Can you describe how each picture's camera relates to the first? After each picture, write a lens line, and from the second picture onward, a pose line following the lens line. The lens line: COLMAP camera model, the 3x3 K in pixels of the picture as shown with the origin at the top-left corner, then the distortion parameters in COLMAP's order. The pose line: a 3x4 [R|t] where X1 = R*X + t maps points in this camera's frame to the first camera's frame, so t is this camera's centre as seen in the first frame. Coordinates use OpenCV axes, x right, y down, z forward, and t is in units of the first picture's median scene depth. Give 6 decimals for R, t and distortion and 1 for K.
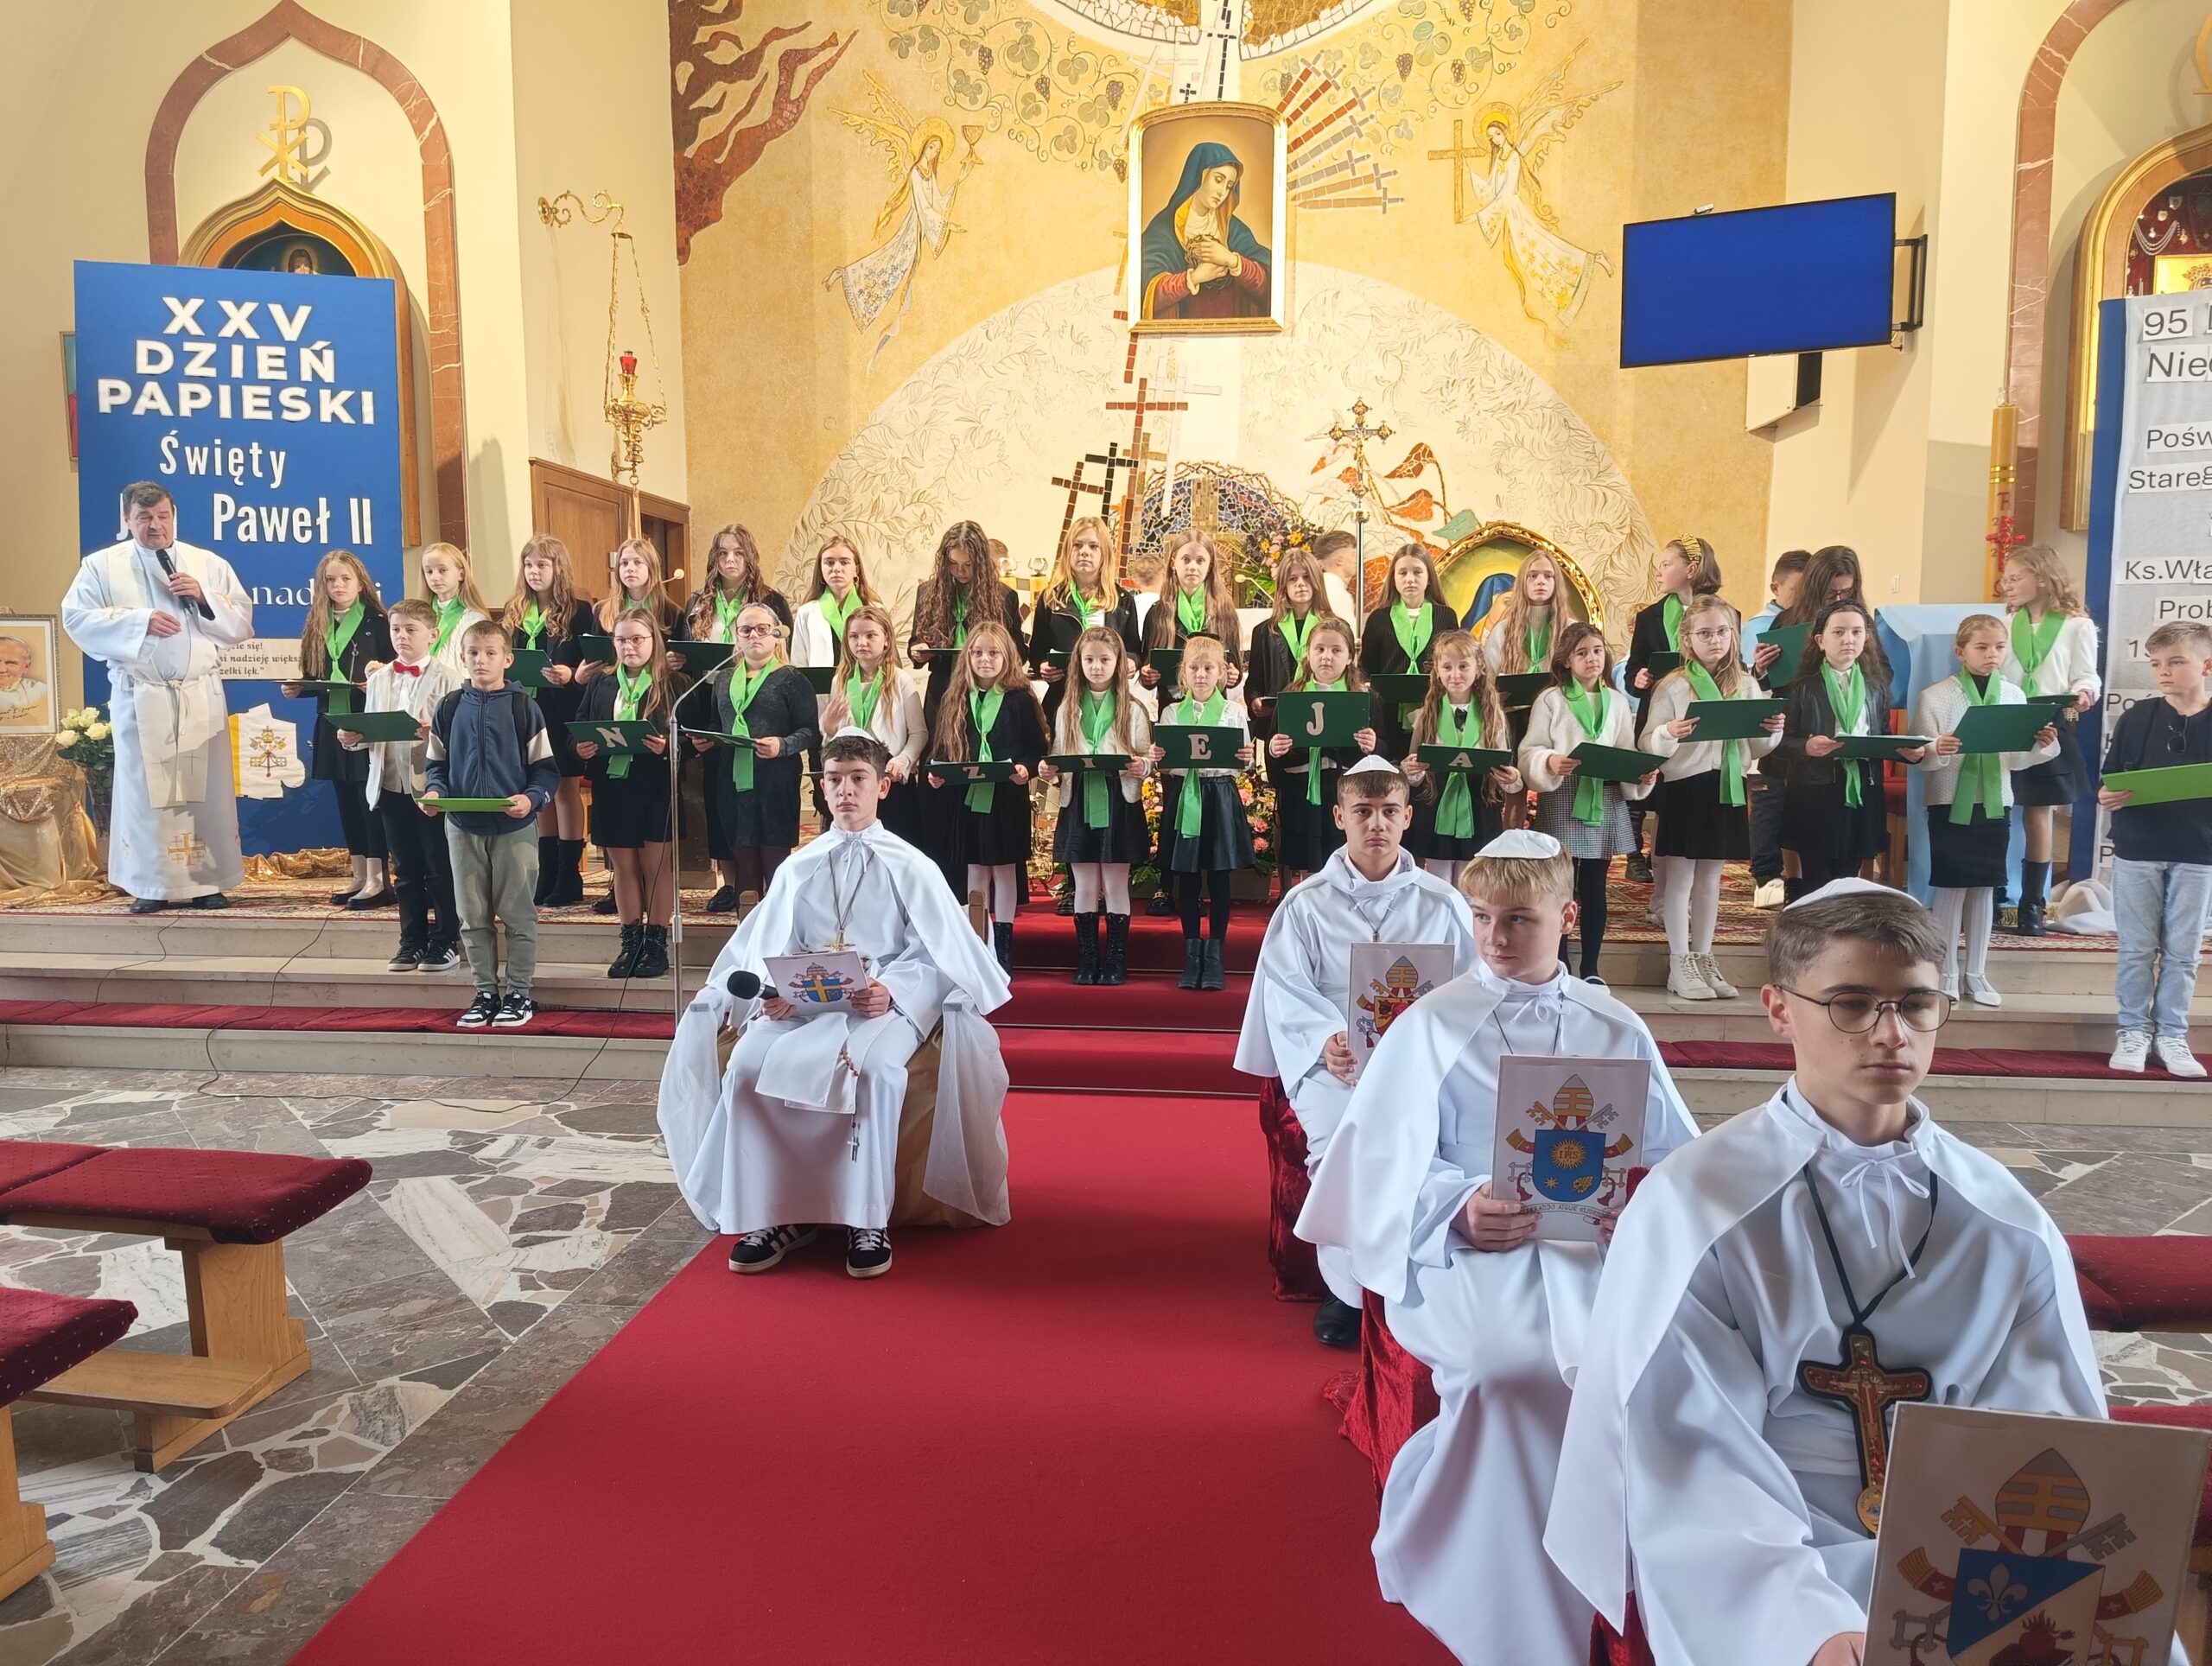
lens RADIAL K [[1495.5, 0, 1102.1], [0, 1495.5, 826.3], [0, 0, 1]] dist [0.030450, -0.025778]
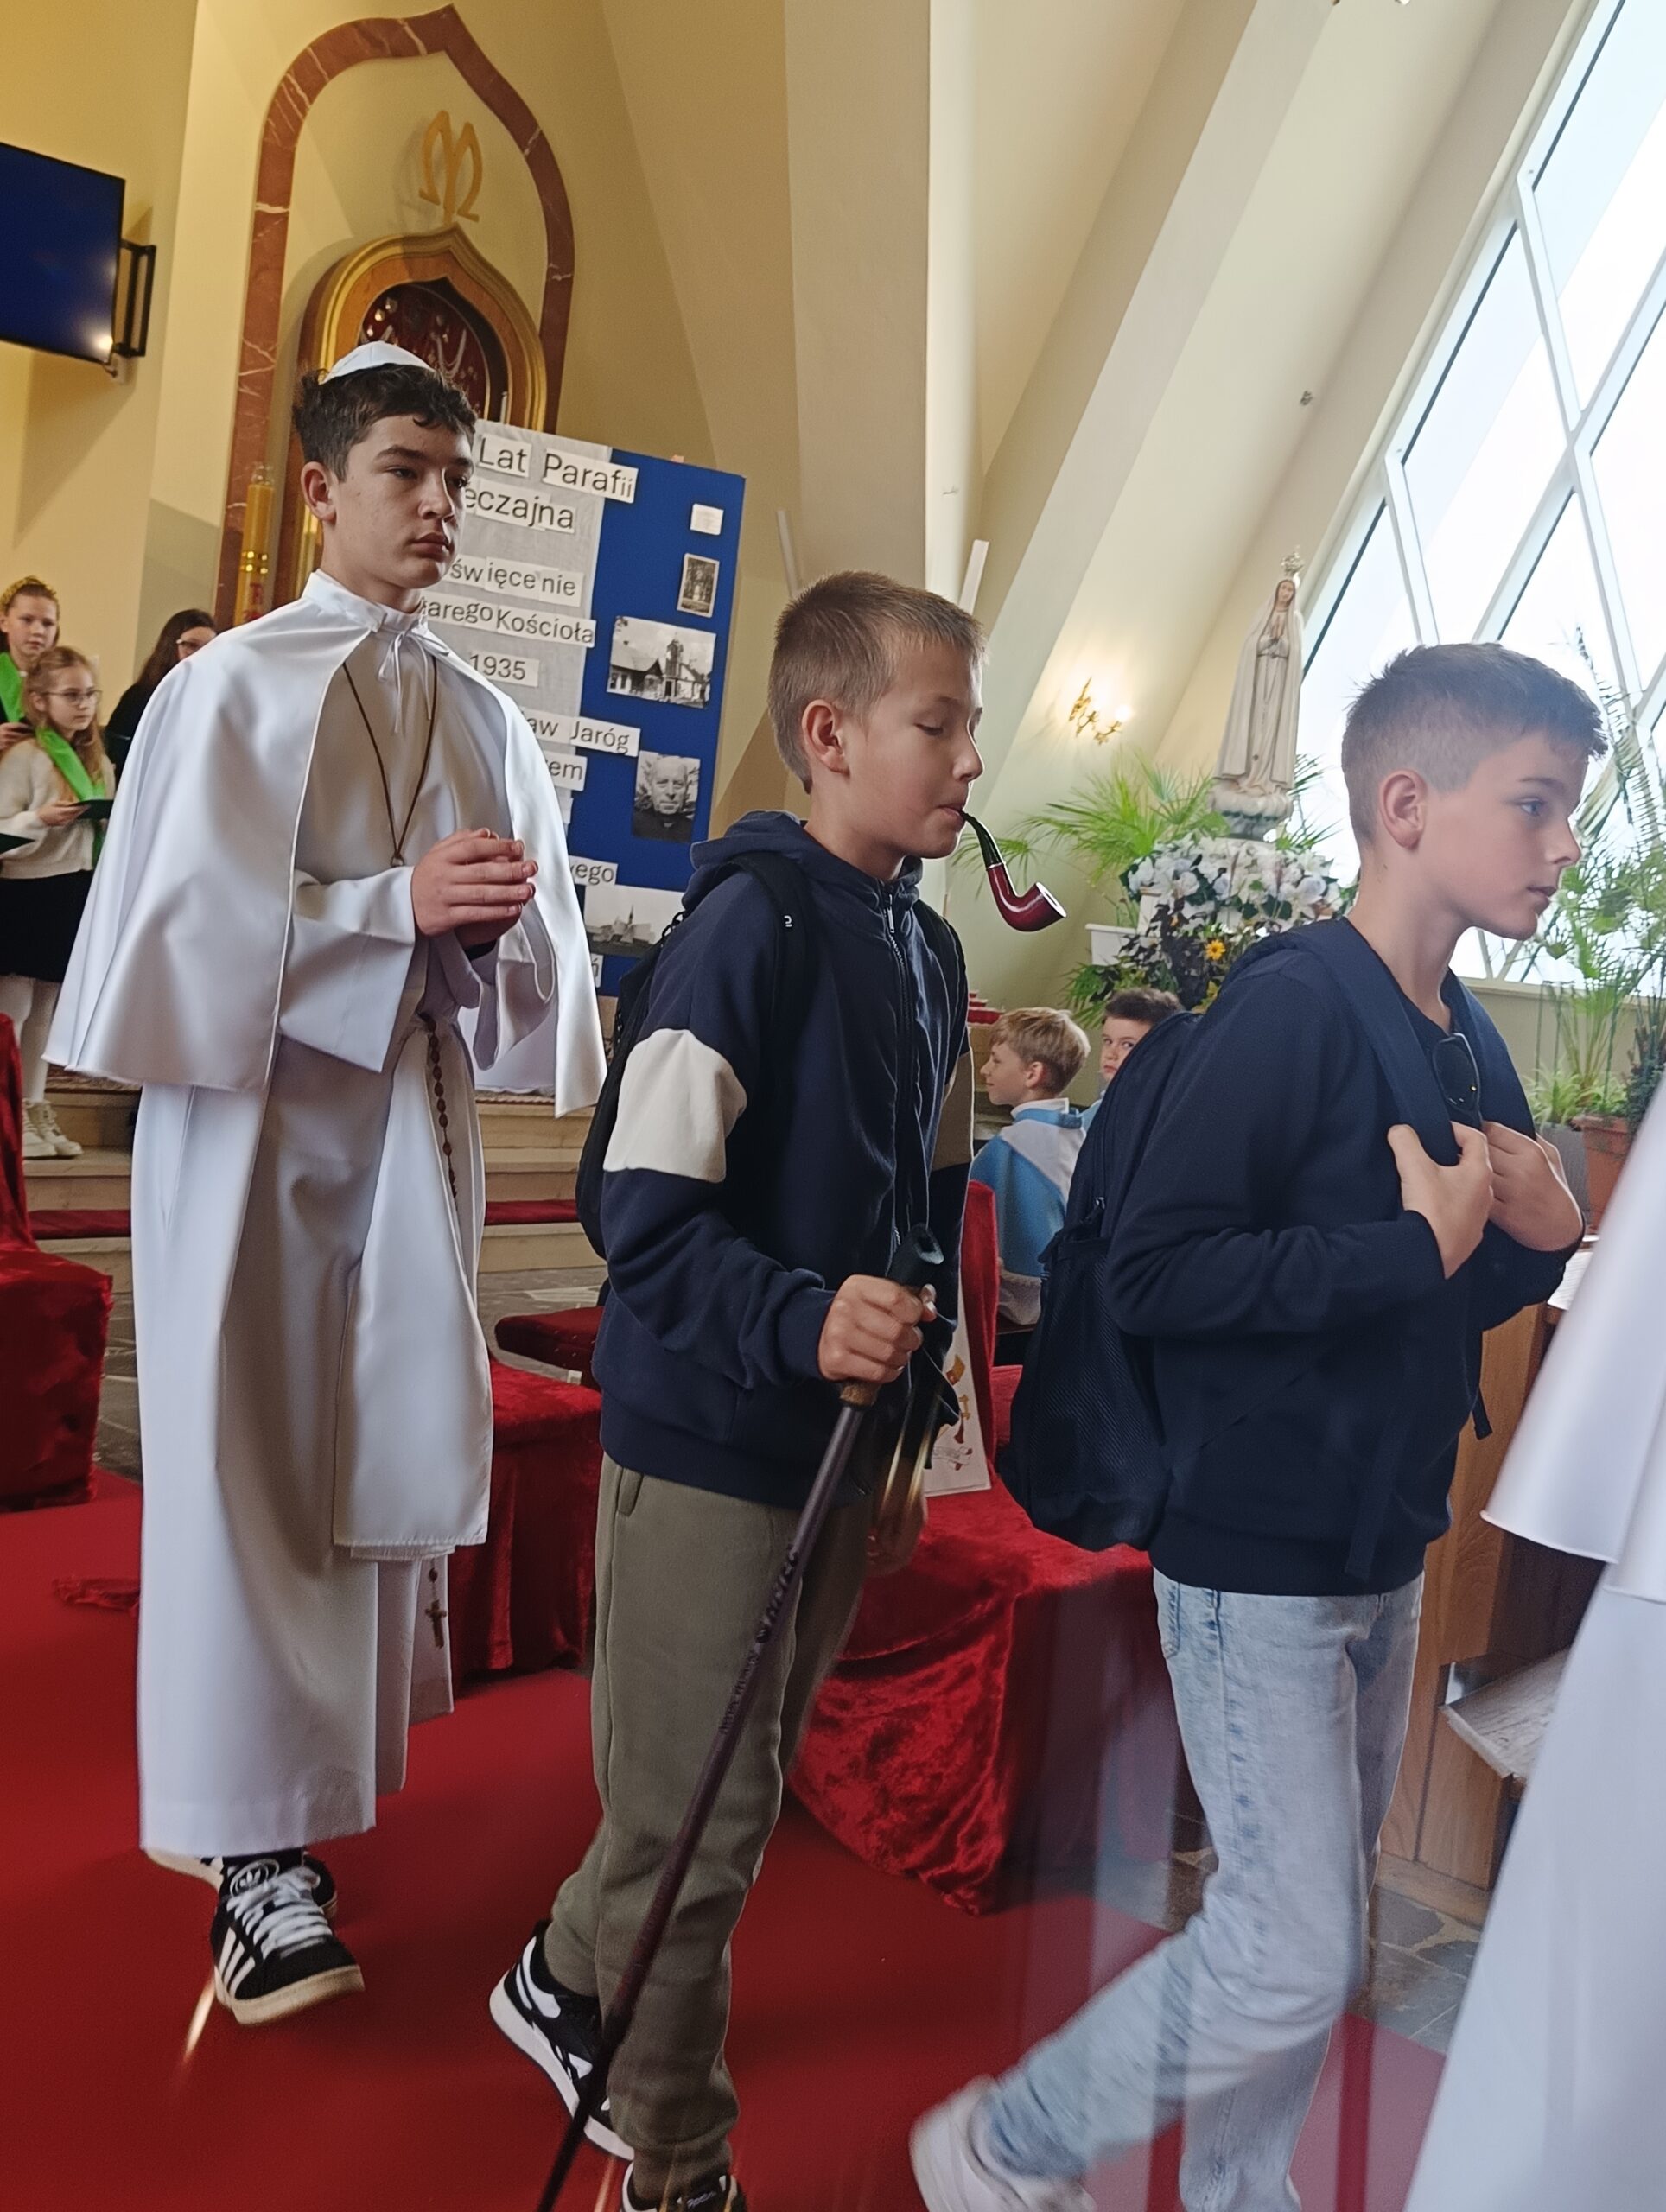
lens RADIAL K [[2173.2, 0, 909.9], [0, 2173.2, 1106.2], [0, 0, 1]] dist [-0.027536, -0.005775]
pose [[0.516620, 0.006720, 0.856188, -0.236826], [-0.045696, 0.998760, 0.019734, 0.031748], [-0.854995, -0.049319, 0.516287, 0.023600]]
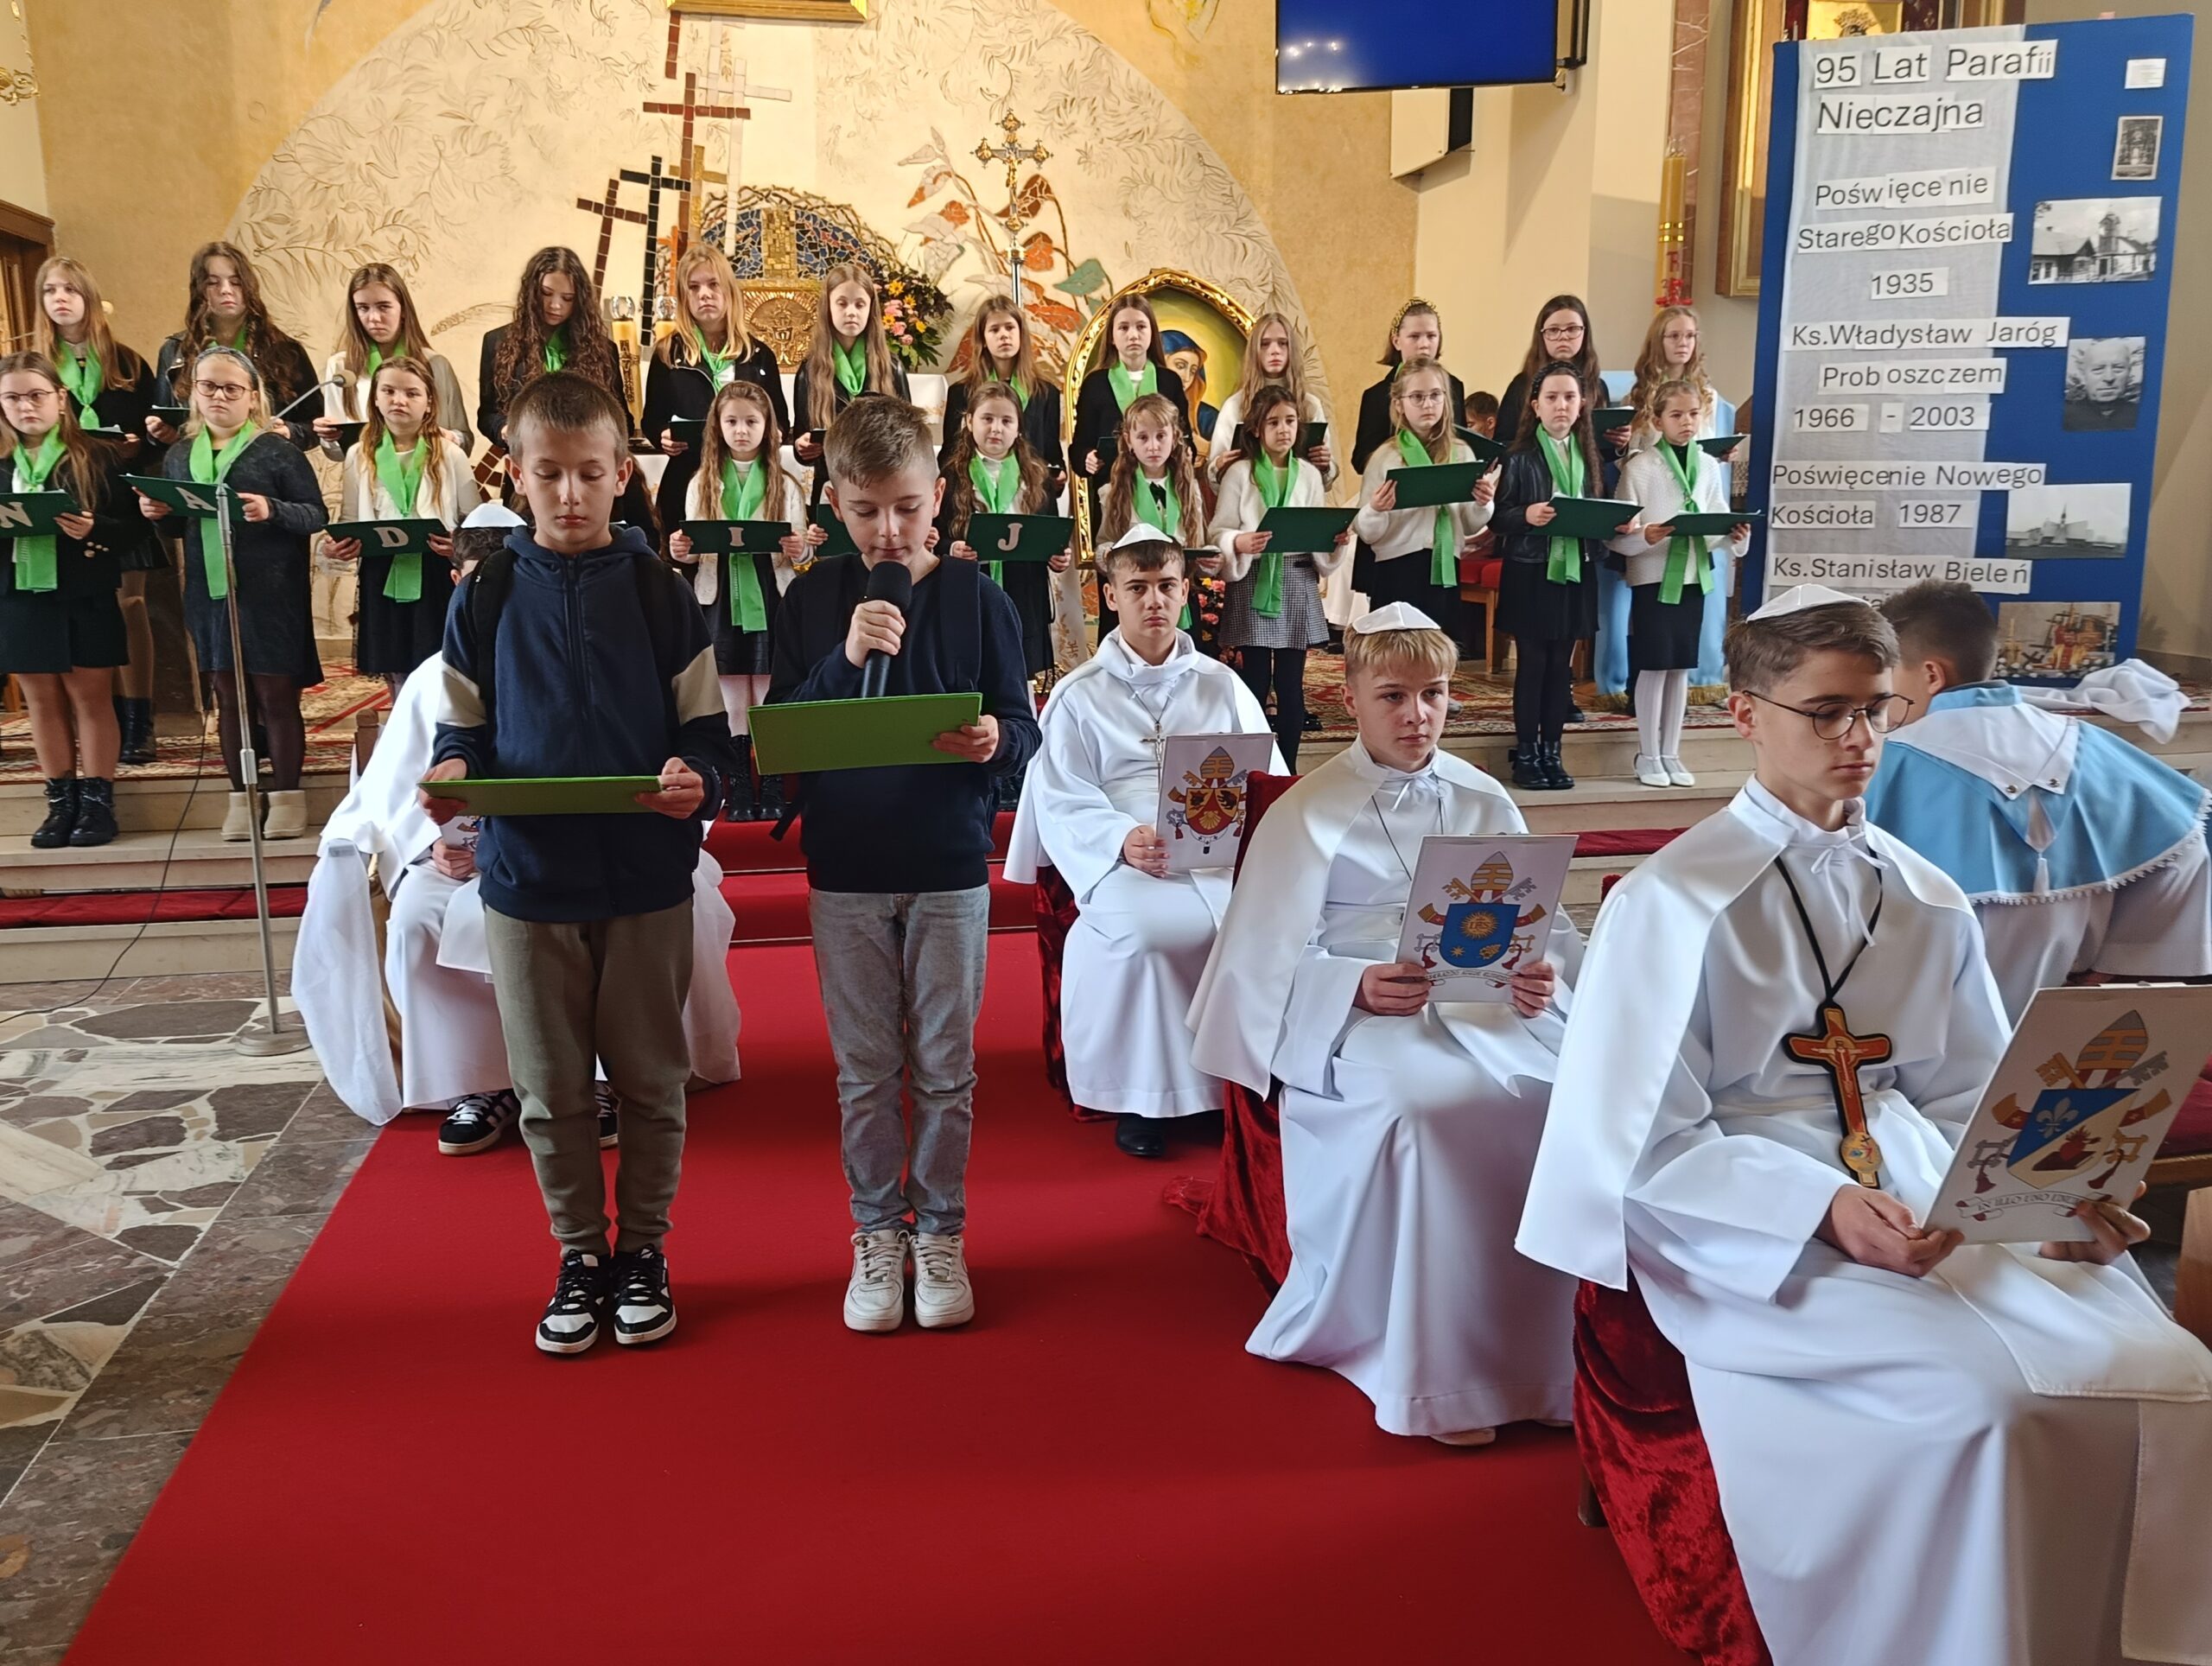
lens RADIAL K [[1804.7, 0, 1105.6], [0, 1804.7, 864.2], [0, 0, 1]] dist [0.059410, -0.073852]
pose [[0.957495, -0.064375, 0.281174, -0.077859], [0.033430, 0.992975, 0.113502, 0.015949], [-0.286506, -0.099277, 0.952921, -0.019791]]
